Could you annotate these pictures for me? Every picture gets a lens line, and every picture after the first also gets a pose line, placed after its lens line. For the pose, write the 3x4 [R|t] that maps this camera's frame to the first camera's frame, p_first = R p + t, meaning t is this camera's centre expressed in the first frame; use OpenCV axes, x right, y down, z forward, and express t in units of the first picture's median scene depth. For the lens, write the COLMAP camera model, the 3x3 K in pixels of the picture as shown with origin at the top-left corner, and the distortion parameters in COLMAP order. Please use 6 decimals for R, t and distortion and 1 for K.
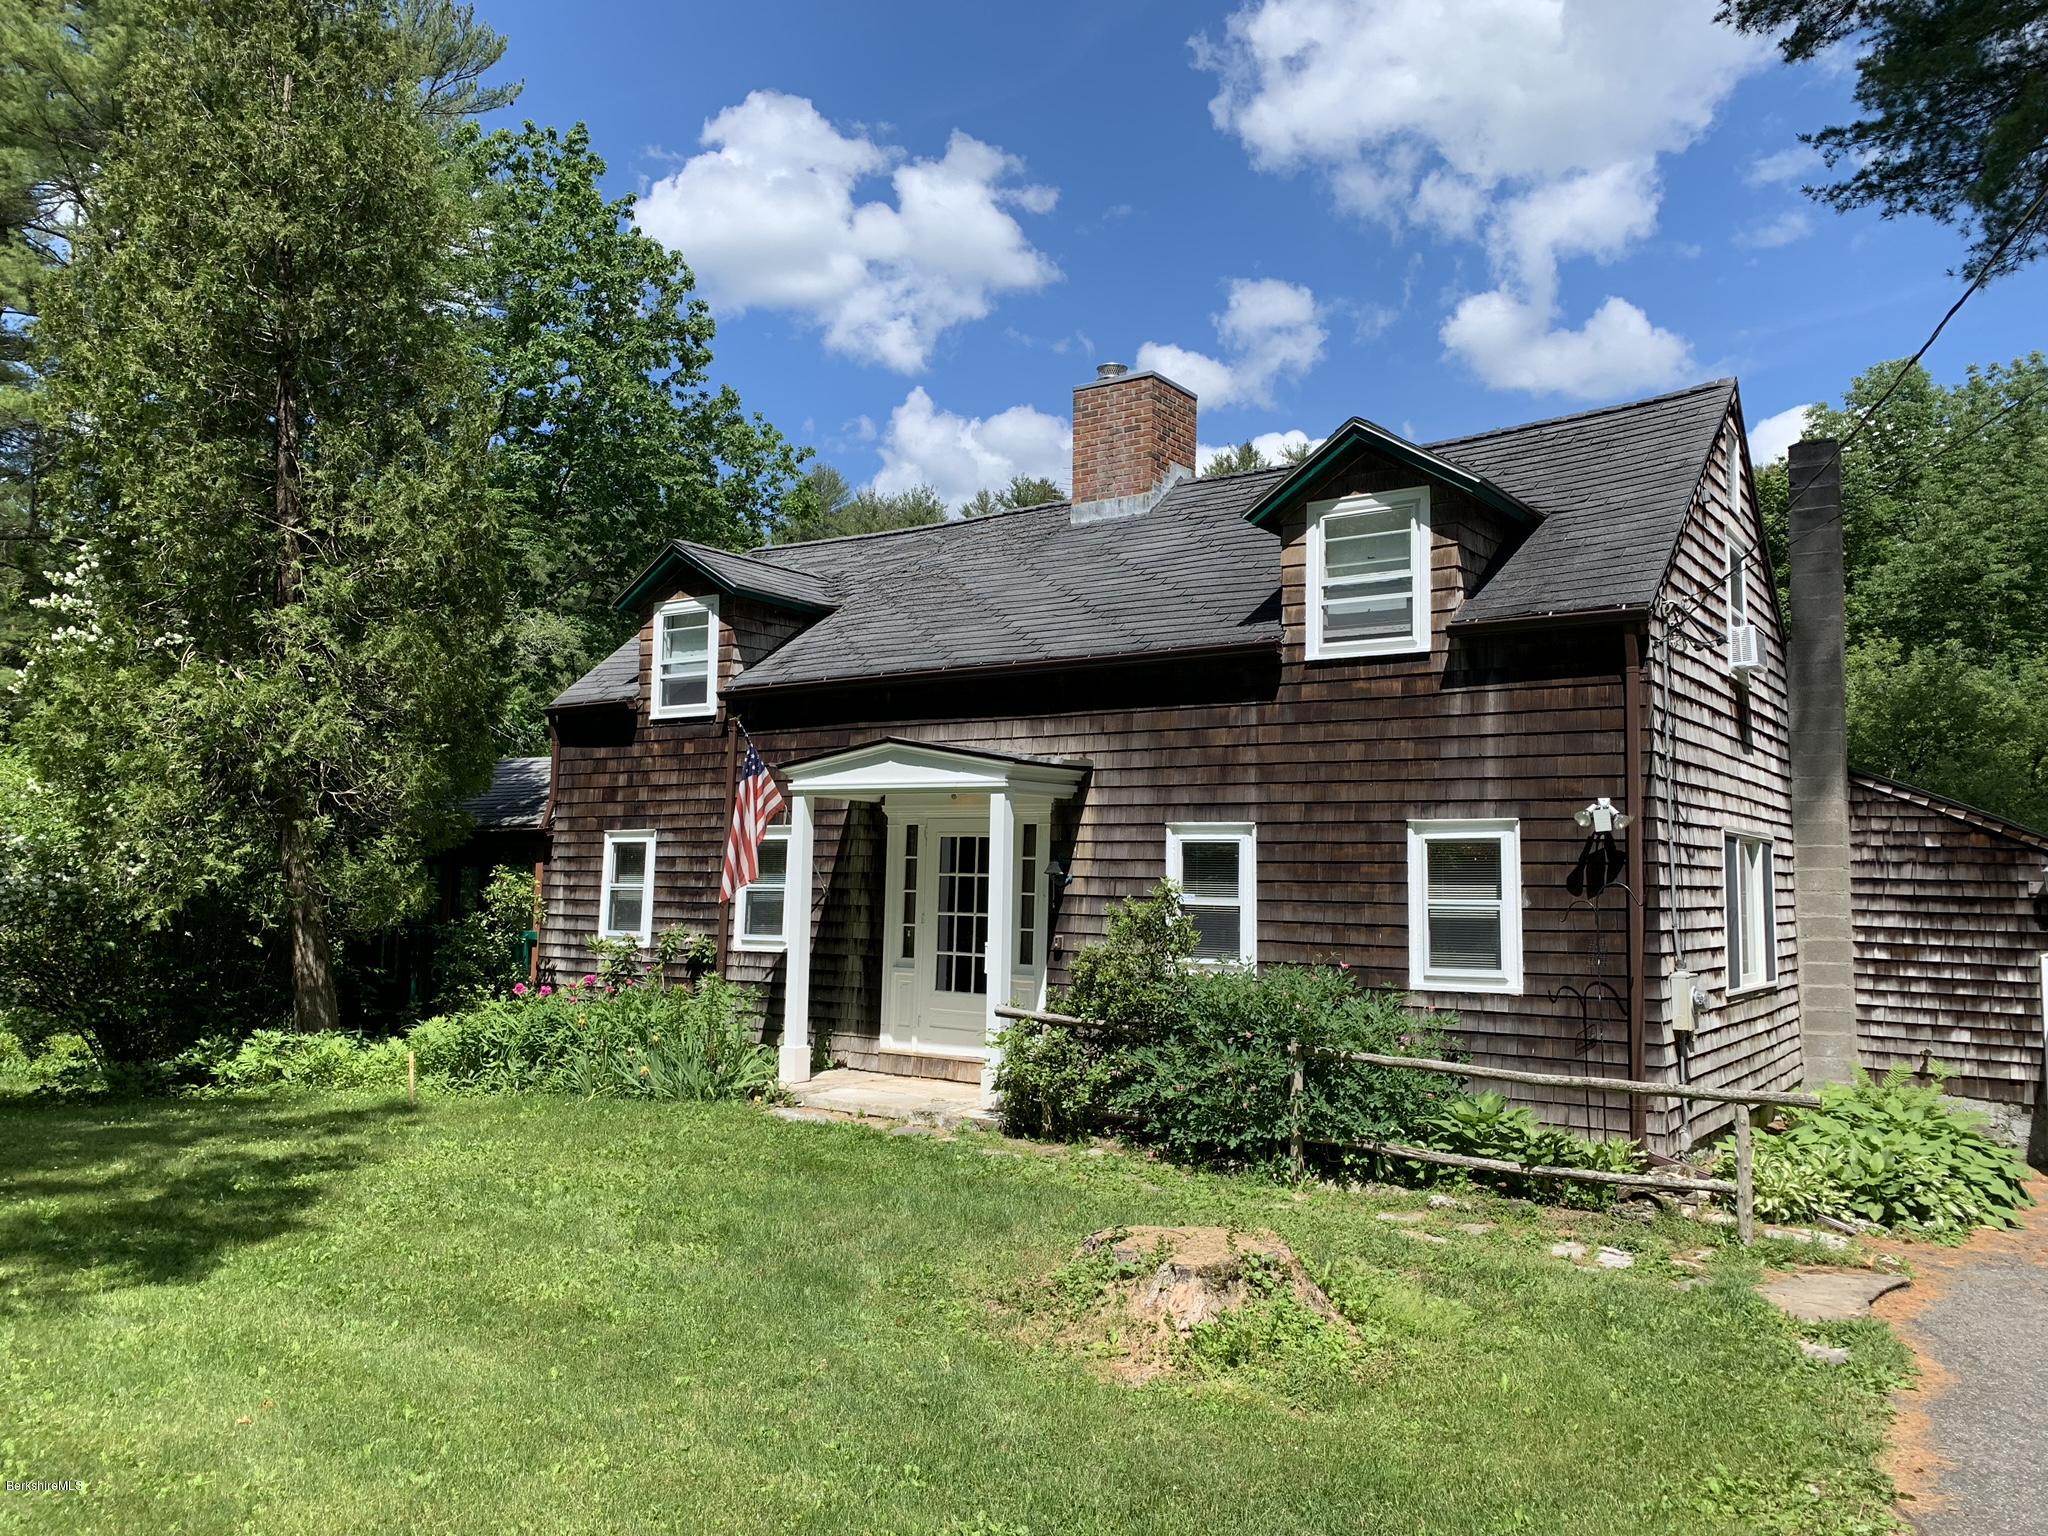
lens RADIAL K [[1529.0, 0, 1025.2], [0, 1529.0, 762.6], [0, 0, 1]] dist [0.057055, -0.074134]
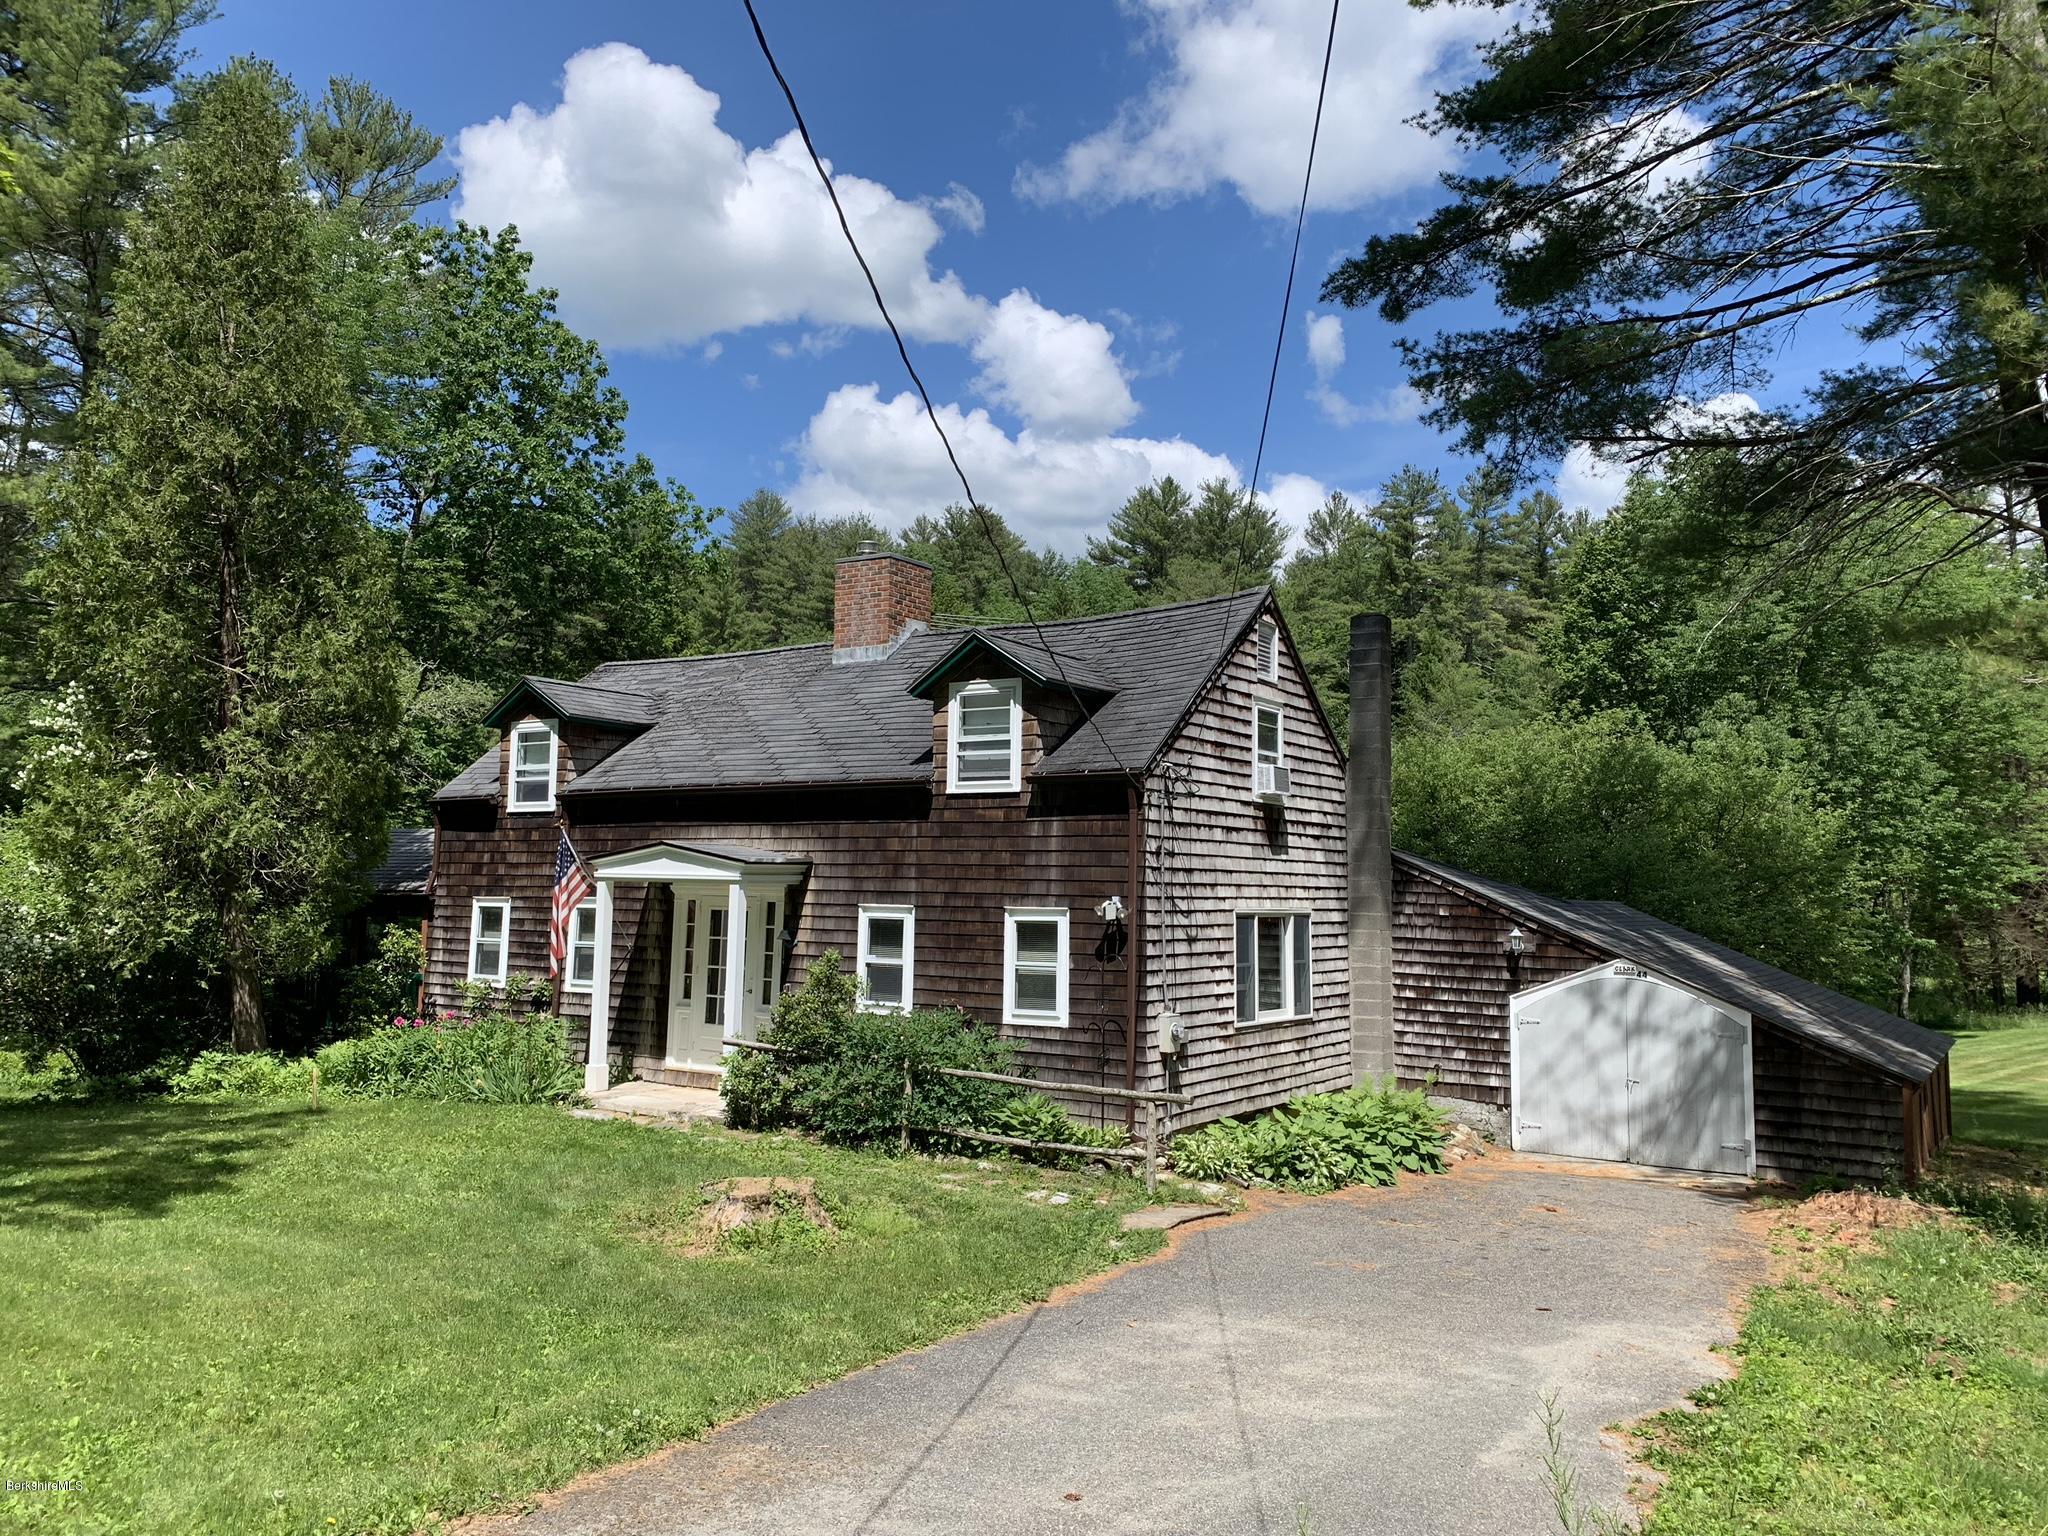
lens RADIAL K [[1529.0, 0, 1010.1], [0, 1529.0, 750.5], [0, 0, 1]] dist [0.057055, -0.074134]
pose [[0.999853, 0.002782, 0.016929, 0.182150], [-0.002564, 0.999914, -0.012852, -0.073765], [-0.016963, 0.012807, 0.999774, -0.359408]]
